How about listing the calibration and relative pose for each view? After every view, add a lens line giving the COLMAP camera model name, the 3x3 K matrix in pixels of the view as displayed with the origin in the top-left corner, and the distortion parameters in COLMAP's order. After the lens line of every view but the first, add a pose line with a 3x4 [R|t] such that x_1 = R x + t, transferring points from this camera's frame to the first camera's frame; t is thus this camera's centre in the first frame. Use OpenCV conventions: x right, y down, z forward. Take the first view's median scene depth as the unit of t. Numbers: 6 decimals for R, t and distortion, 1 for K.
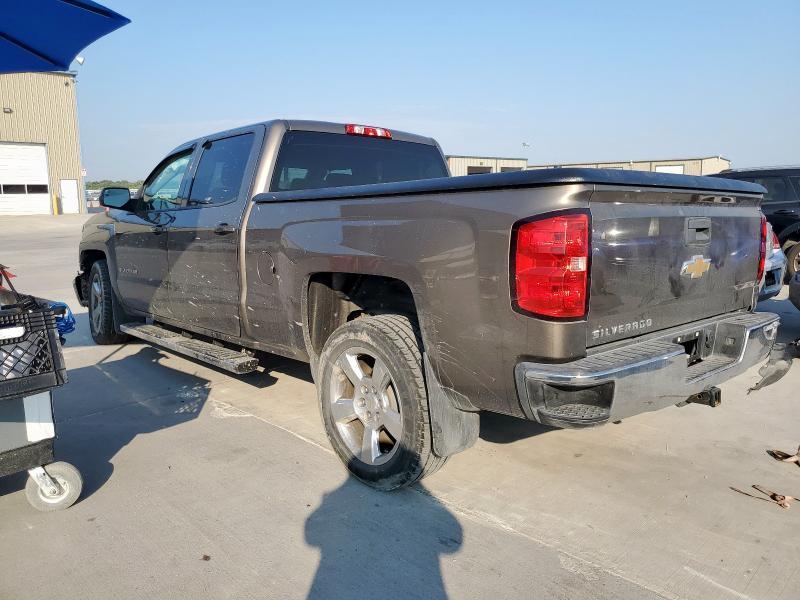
lens RADIAL K [[617.8, 0, 384.0], [0, 617.8, 296.2], [0, 0, 1]] dist [0.021560, 0.000649]
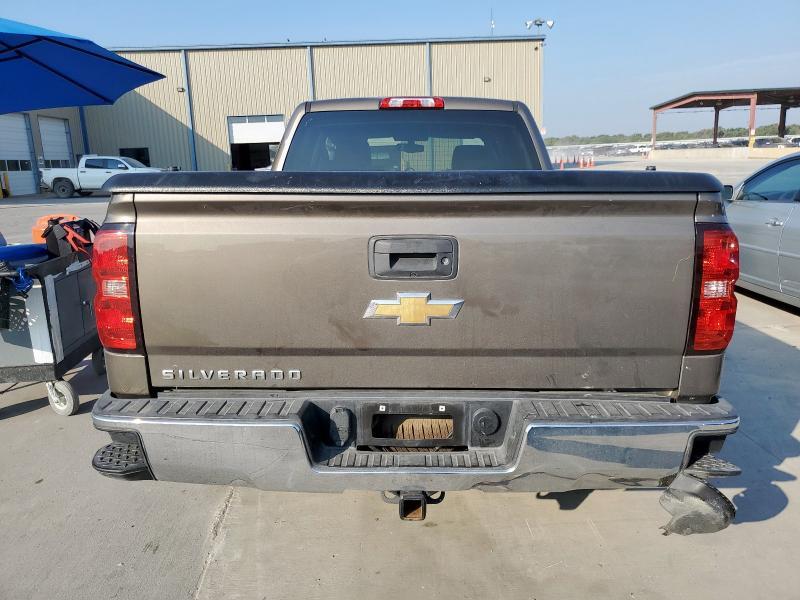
lens RADIAL K [[617.8, 0, 430.8], [0, 617.8, 302.5], [0, 0, 1]] dist [0.012395, 0.001418]
pose [[0.739615, 0.139670, -0.658378, 0.784924], [-0.082274, 0.989656, 0.117522, -0.110588], [0.667982, -0.032754, 0.743456, 0.432298]]
